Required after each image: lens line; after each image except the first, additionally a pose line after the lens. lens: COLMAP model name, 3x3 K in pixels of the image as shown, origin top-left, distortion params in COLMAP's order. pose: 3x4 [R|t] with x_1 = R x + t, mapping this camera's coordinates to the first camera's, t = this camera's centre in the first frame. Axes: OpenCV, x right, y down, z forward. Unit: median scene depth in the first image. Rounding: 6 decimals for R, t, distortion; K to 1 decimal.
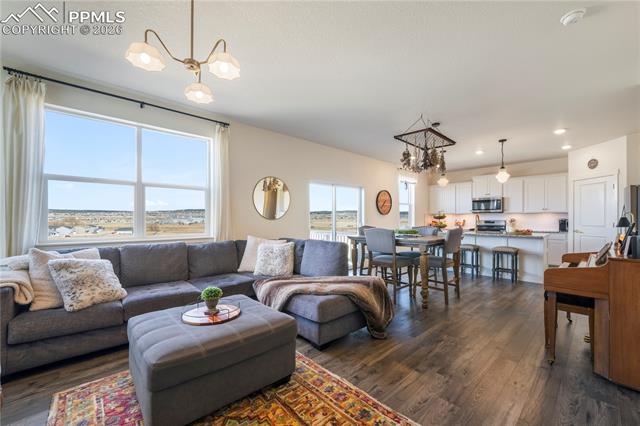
lens RADIAL K [[254.7, 0, 318.1], [0, 254.7, 219.5], [0, 0, 1]] dist [-0.007885, 0.000238]
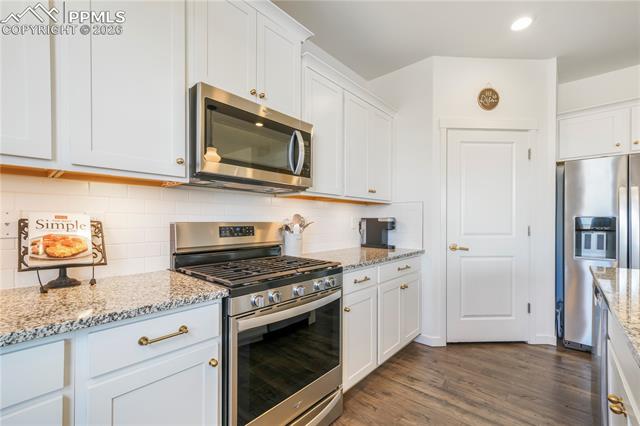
lens RADIAL K [[275.9, 0, 319.3], [0, 275.9, 221.5], [0, 0, 1]] dist [0.009443, -0.000258]
pose [[-0.110896, -0.001274, 0.993831, 0.554484], [0.000477, 0.999999, 0.001335, 0.002285], [-0.993832, 0.000622, -0.110896, 1.217685]]
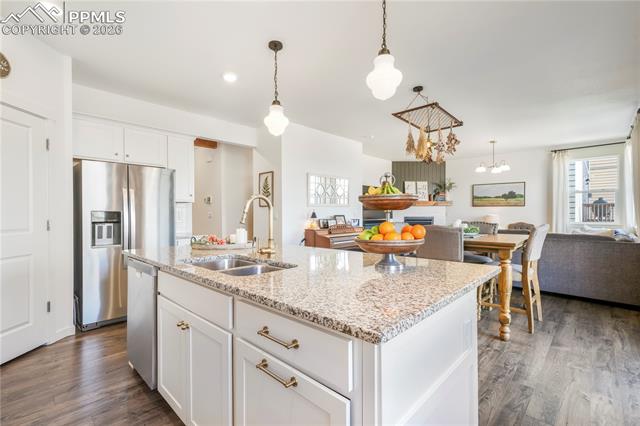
lens RADIAL K [[288.7, 0, 317.9], [0, 288.7, 214.6], [0, 0, 1]] dist [0.015711, 0.000719]
pose [[-0.997308, 0.004890, -0.073169, 0.584261], [0.004380, 0.999965, 0.007135, 0.000402], [0.073201, 0.006796, -0.997294, 1.308694]]
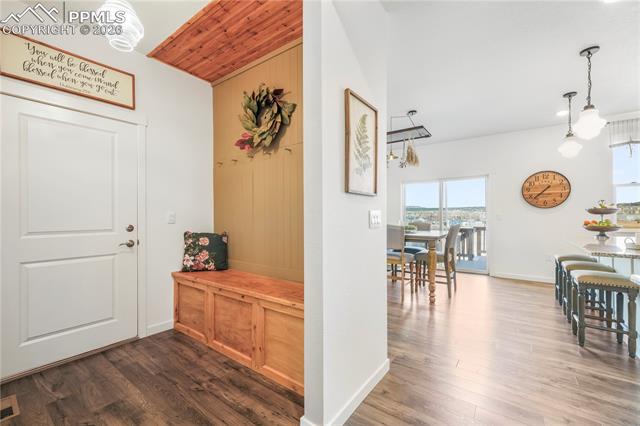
lens RADIAL K [[275.9, 0, 318.5], [0, 275.9, 215.0], [0, 0, 1]] dist [0.009443, -0.000258]
pose [[0.210970, -0.001374, -0.977491, 0.969996], [-0.000228, 0.999999, -0.001455, 0.000944], [0.977492, 0.000530, 0.210970, 0.315257]]
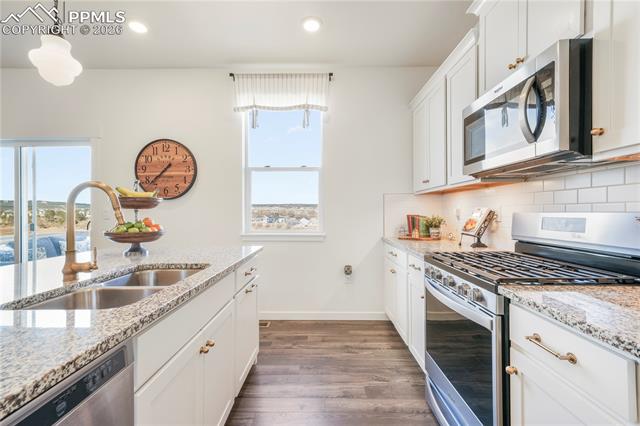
lens RADIAL K [[288.7, 0, 317.4], [0, 288.7, 209.9], [0, 0, 1]] dist [0.015711, 0.000719]
pose [[0.734123, -0.005818, -0.678992, 0.872126], [0.000947, 0.999971, -0.007545, 0.002650], [0.679016, 0.004896, 0.734107, 0.951433]]
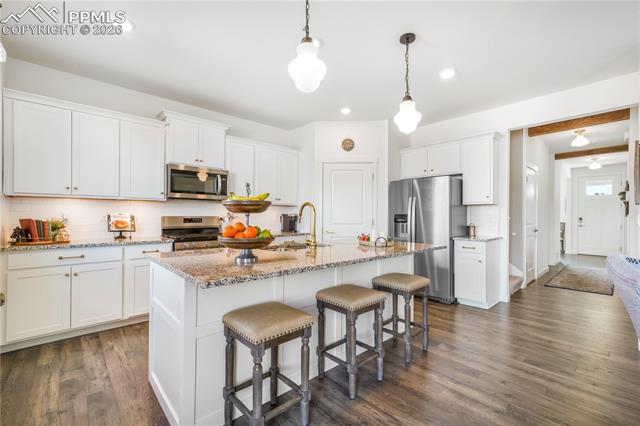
lens RADIAL K [[275.9, 0, 320.5], [0, 275.9, 213.3], [0, 0, 1]] dist [0.009443, -0.000258]
pose [[-0.006563, 0.009166, 0.999936, 0.204920], [-0.002431, 0.999955, -0.009182, 0.001736], [-0.999976, -0.002491, -0.006540, 0.975228]]
